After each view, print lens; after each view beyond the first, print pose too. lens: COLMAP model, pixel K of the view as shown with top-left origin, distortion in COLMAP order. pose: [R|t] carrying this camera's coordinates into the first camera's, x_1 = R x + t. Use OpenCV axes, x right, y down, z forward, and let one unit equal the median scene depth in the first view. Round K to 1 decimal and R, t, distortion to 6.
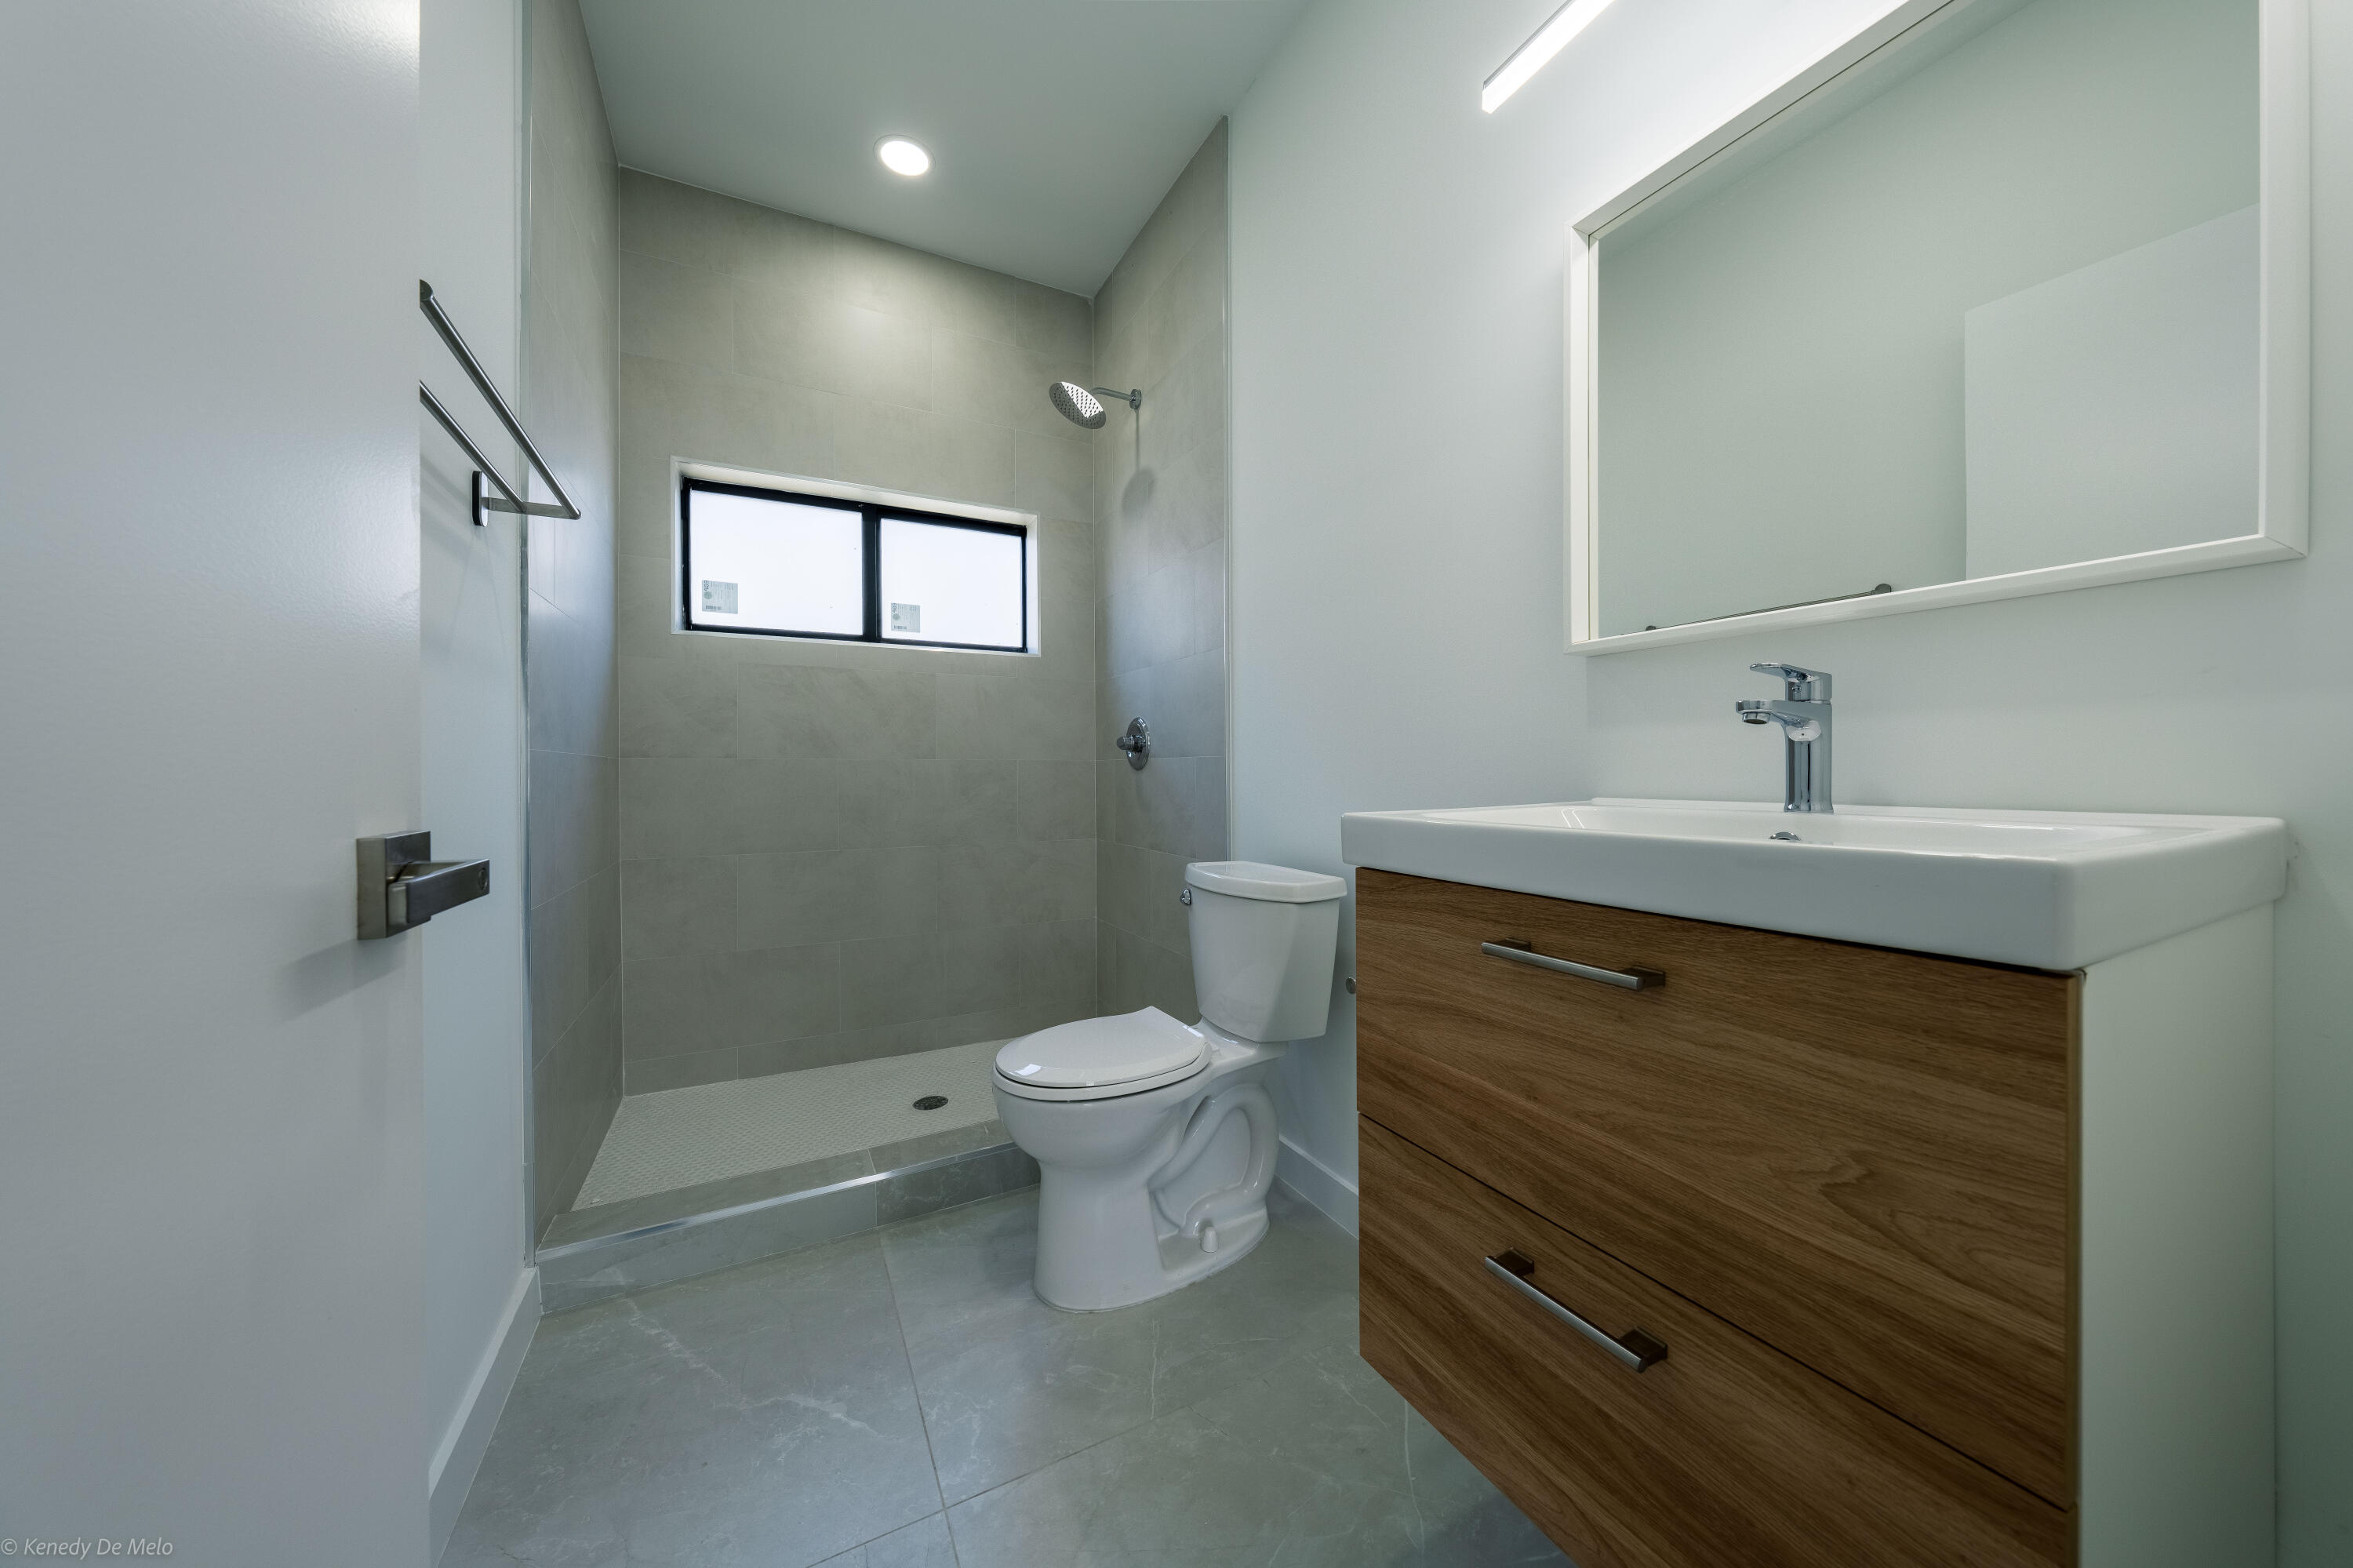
lens RADIAL K [[801.7, 0, 1179.5], [0, 801.7, 774.7], [0, 0, 1]] dist [0.000858, -0.000457]
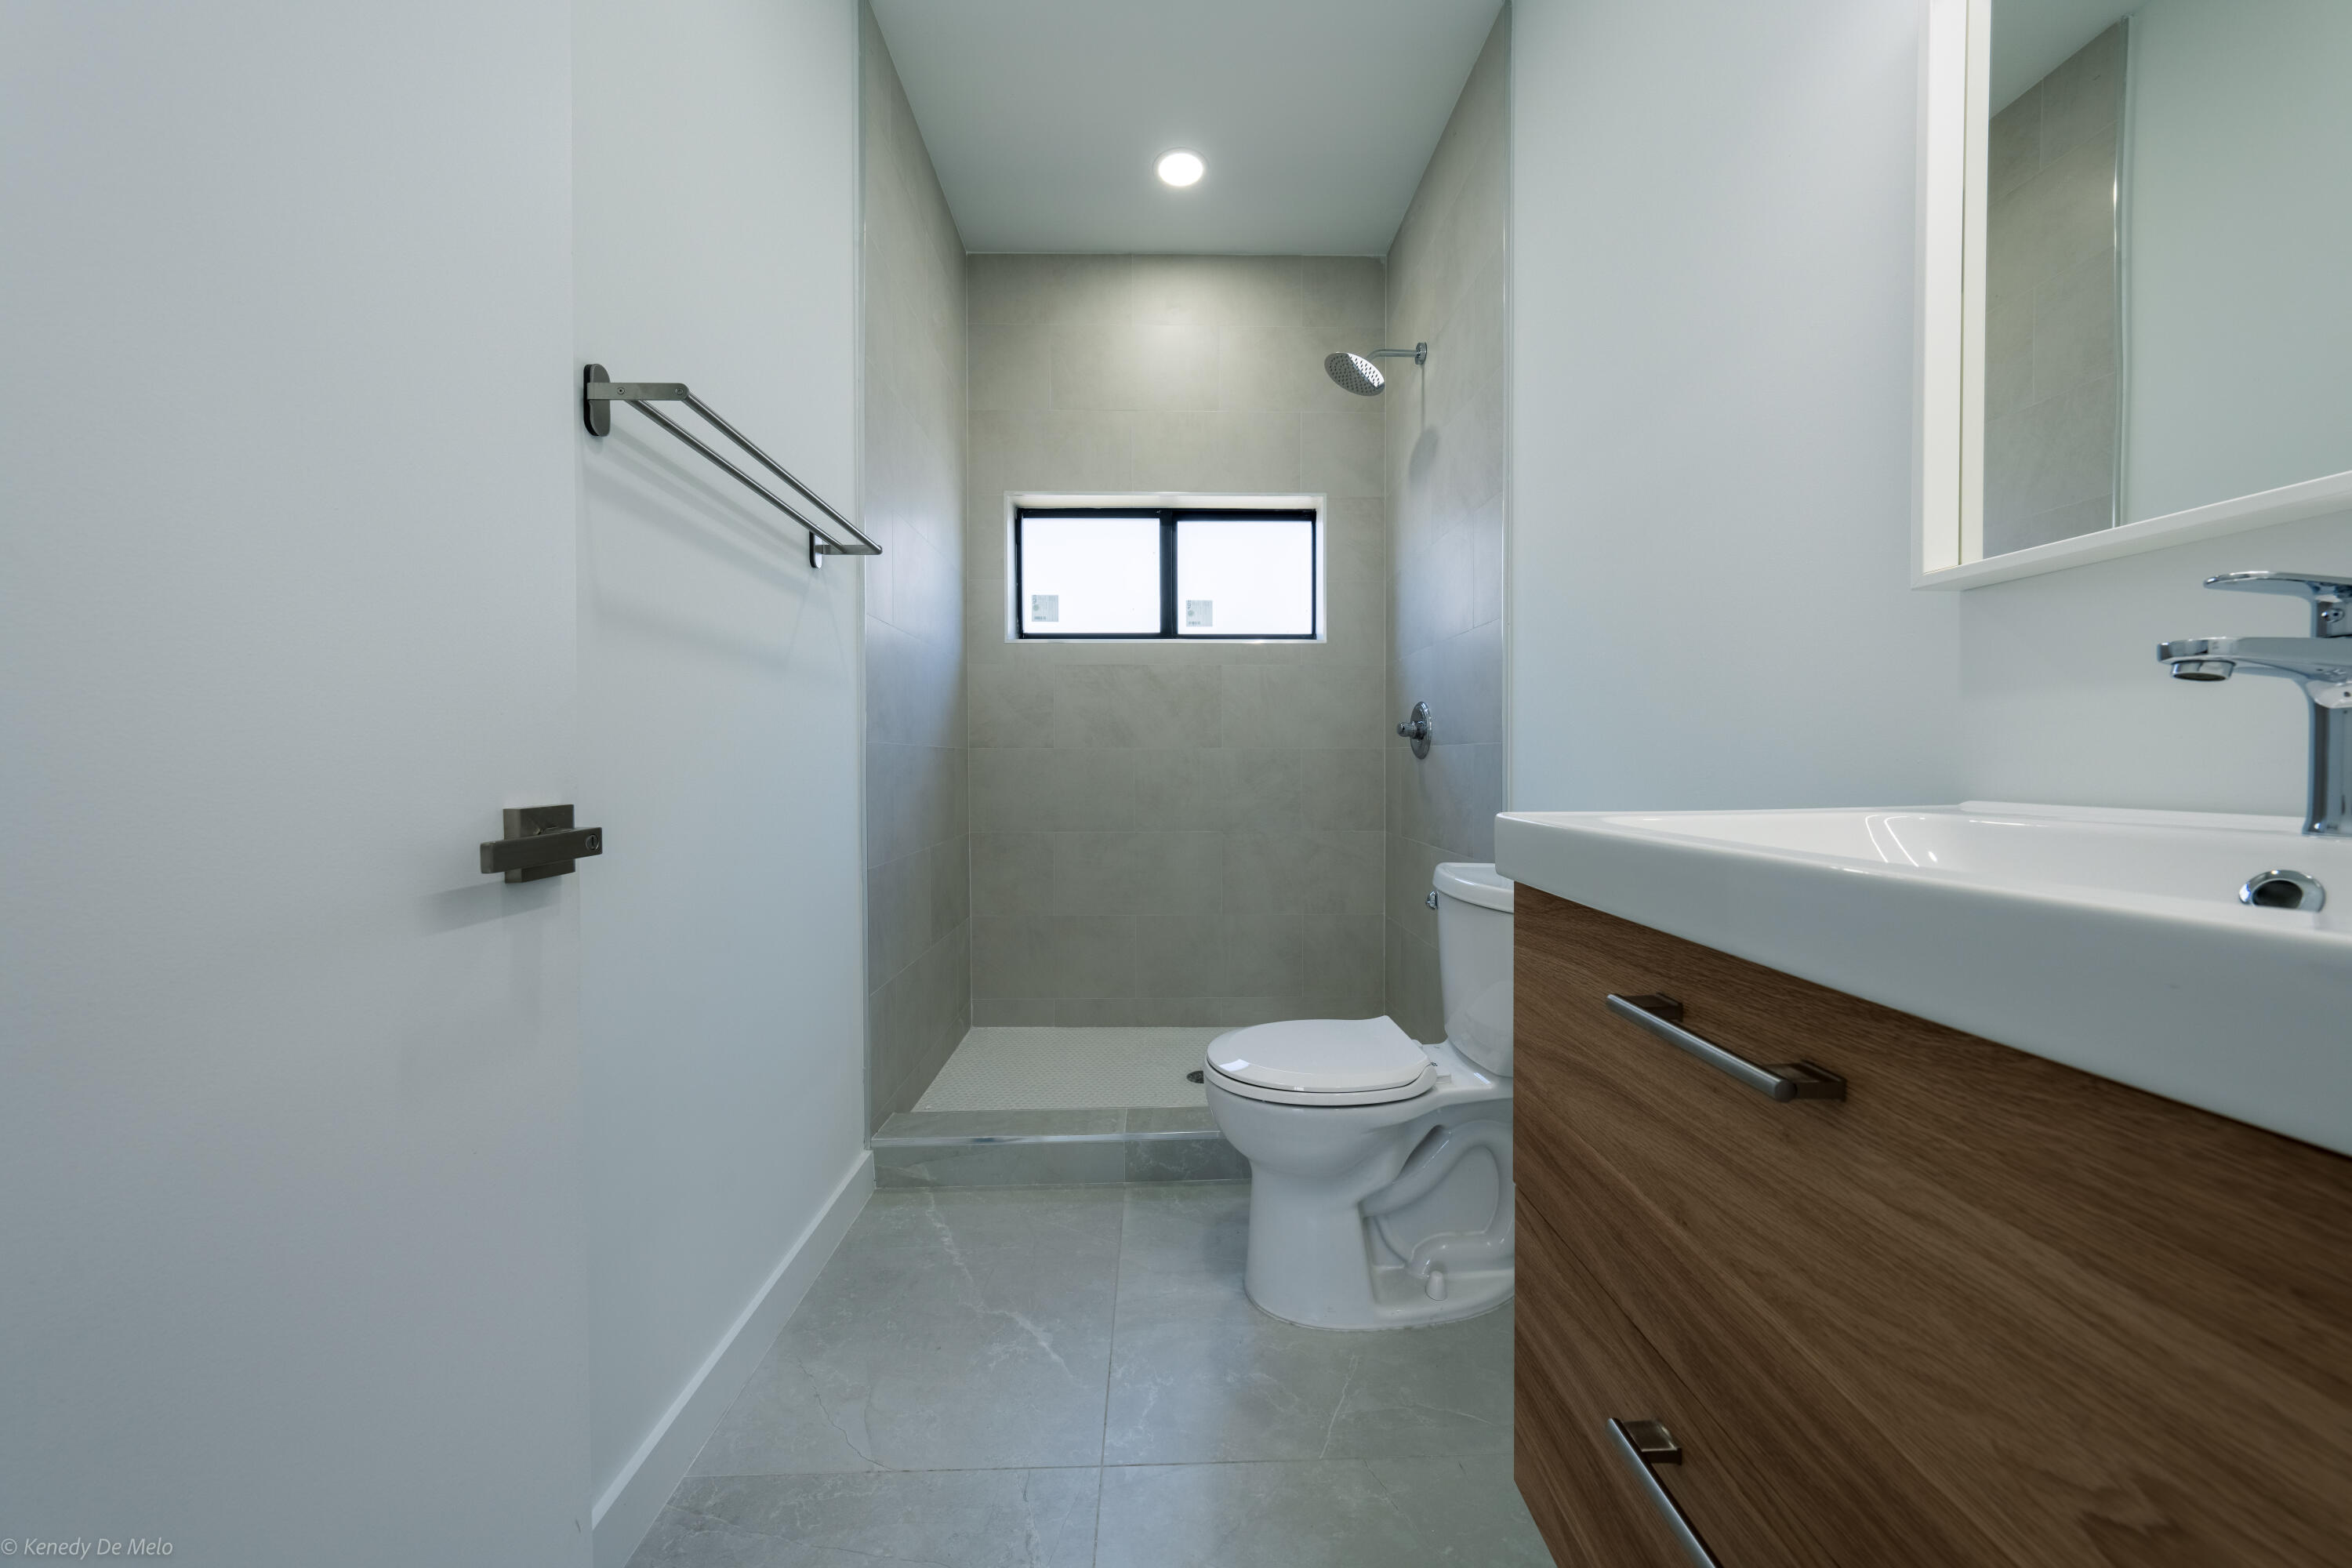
lens RADIAL K [[798.6, 0, 1173.3], [0, 798.6, 775.8], [0, 0, 1]] dist [0.000939, -0.001081]
pose [[0.896171, 0.010590, -0.443583, 0.350554], [-0.003525, 0.999854, 0.016750, -0.001928], [0.443695, -0.013447, 0.896077, 0.174057]]
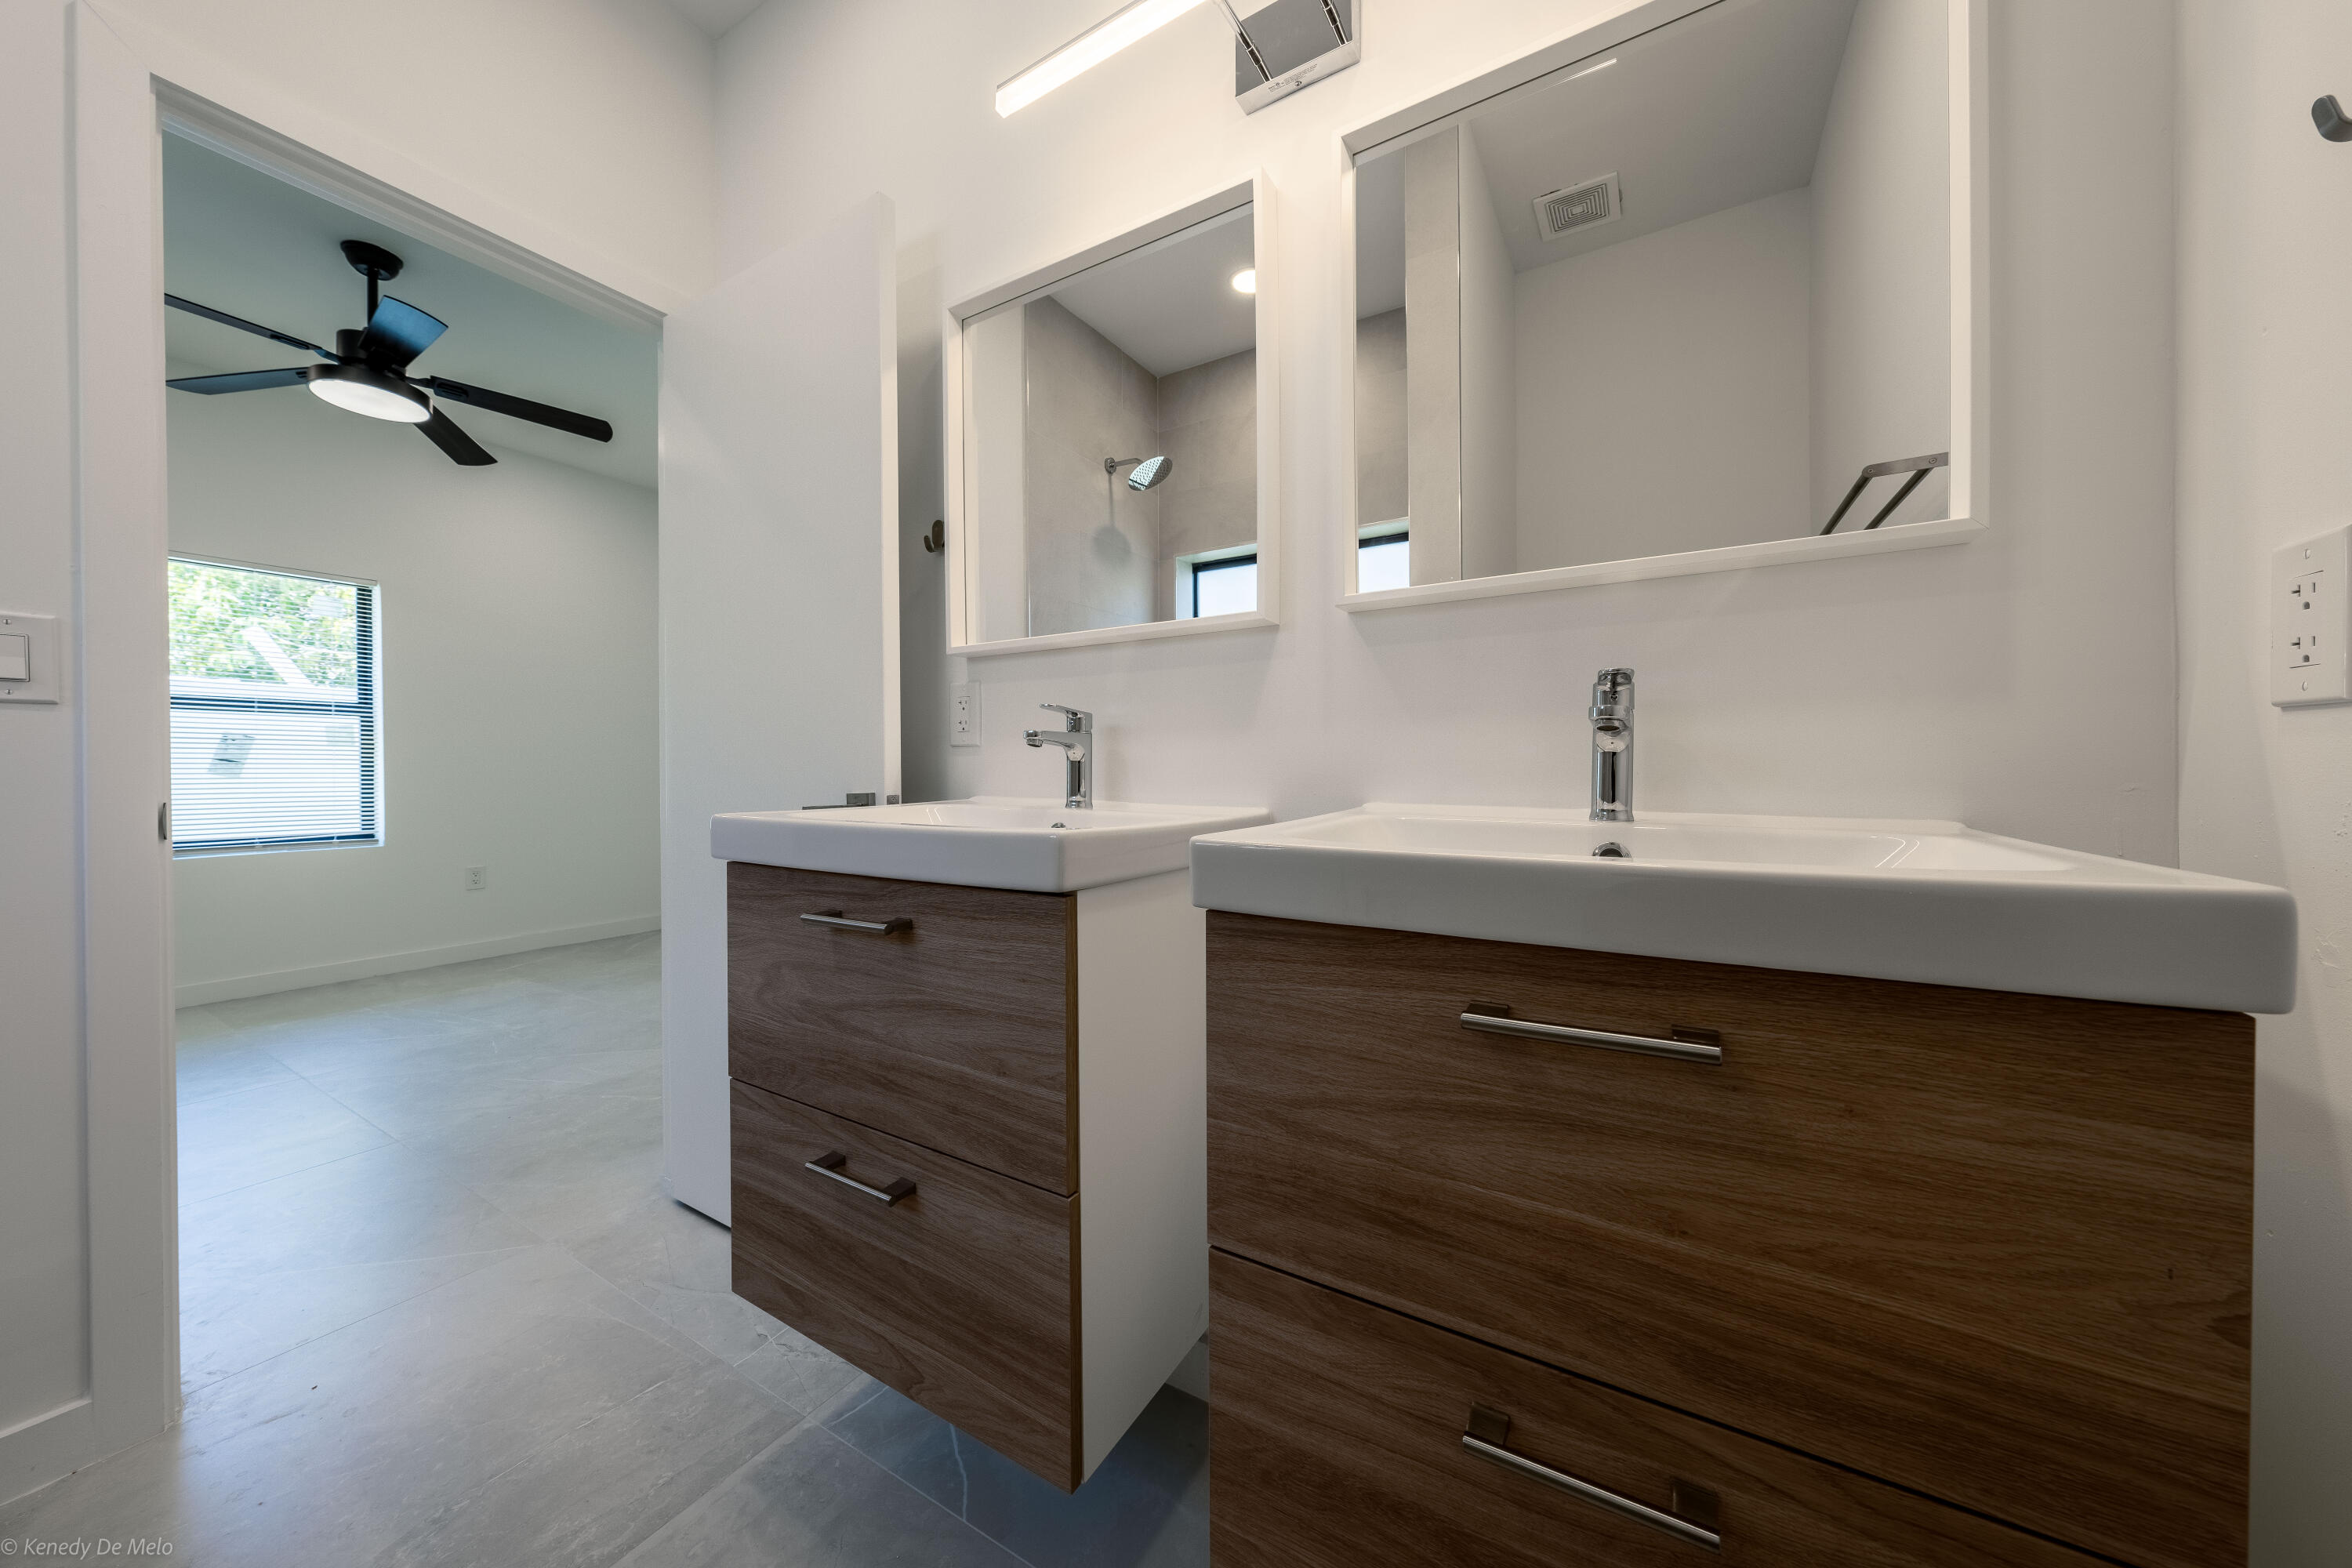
lens RADIAL K [[801.3, 0, 1179.0], [0, 801.3, 774.7], [0, 0, 1]] dist [0.000858, -0.000457]
pose [[0.852267, 0.000042, 0.523107, -0.302500], [0.000233, 1.000000, -0.000459, 0.002537], [-0.523107, 0.000513, 0.852267, 0.637042]]
